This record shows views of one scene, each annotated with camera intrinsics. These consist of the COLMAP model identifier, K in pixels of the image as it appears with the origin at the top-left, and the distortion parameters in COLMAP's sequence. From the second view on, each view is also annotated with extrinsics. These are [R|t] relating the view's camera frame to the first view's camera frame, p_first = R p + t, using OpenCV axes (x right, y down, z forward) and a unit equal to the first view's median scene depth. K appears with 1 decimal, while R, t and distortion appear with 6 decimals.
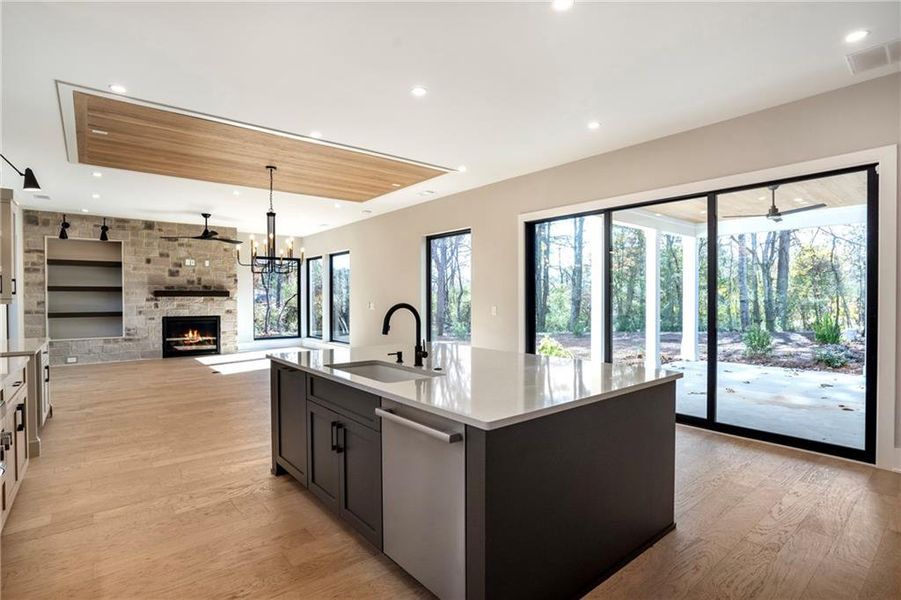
lens RADIAL K [[448.1, 0, 444.5], [0, 448.1, 300.7], [0, 0, 1]] dist [-0.009640, -0.000297]
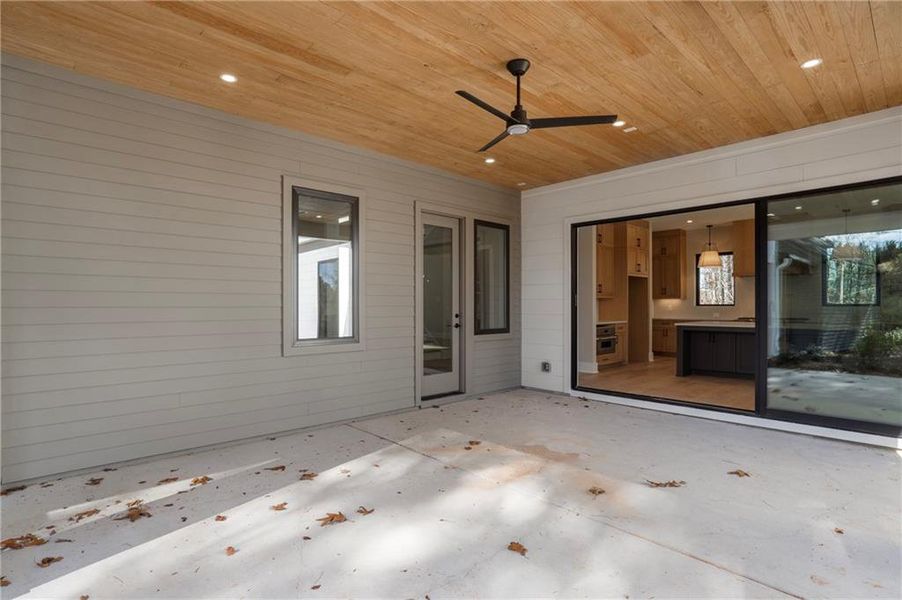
lens RADIAL K [[458.1, 0, 446.4], [0, 458.1, 301.5], [0, 0, 1]] dist [-0.030639, 0.000168]
pose [[-0.997659, 0.000952, -0.068373, 0.593339], [0.001037, 0.999999, -0.001212, 0.004718], [0.068372, -0.001280, -0.997659, 1.043398]]
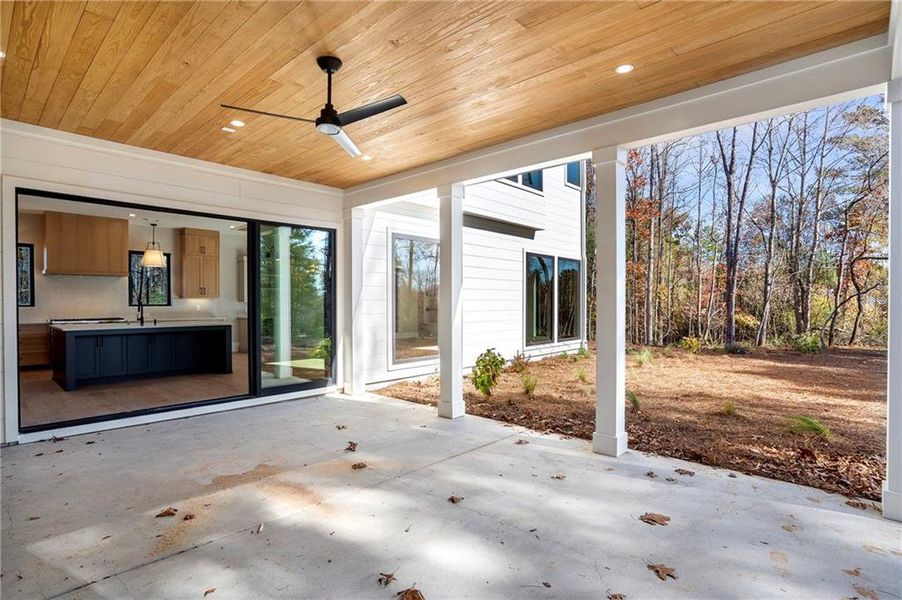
lens RADIAL K [[448.6, 0, 445.0], [0, 448.6, 300.7], [0, 0, 1]] dist [-0.009640, -0.000297]
pose [[0.133227, -0.001262, -0.991085, 0.859268], [-0.005853, 0.999981, -0.002060, -0.000312], [0.991068, 0.006075, 0.133217, 0.738259]]
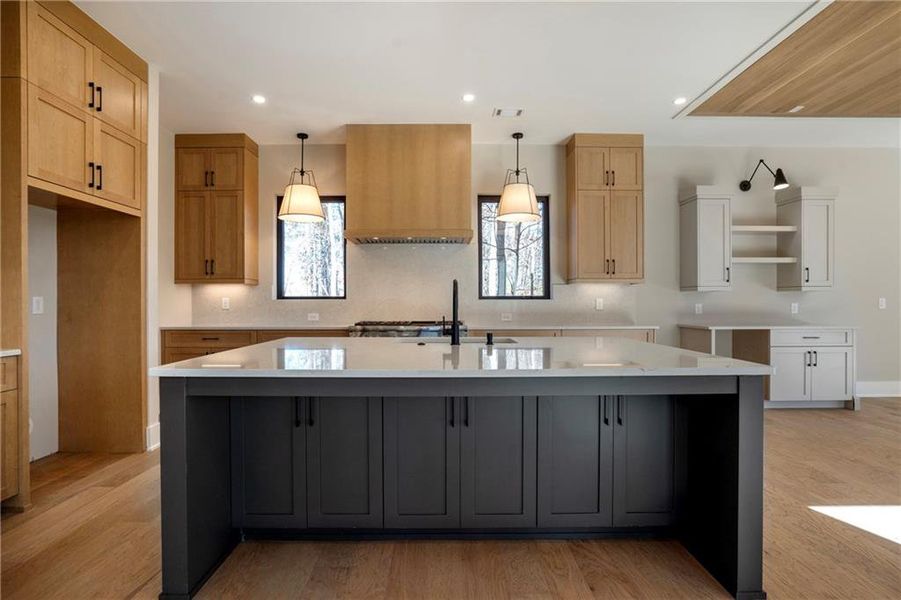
lens RADIAL K [[458.4, 0, 459.7], [0, 458.4, 299.2], [0, 0, 1]] dist [-0.004225, 0.000569]
pose [[-0.602345, -0.001606, -0.798234, 0.205009], [-0.003150, 0.999995, 0.000365, 0.013923], [0.798229, 0.002734, -0.602347, 0.470157]]
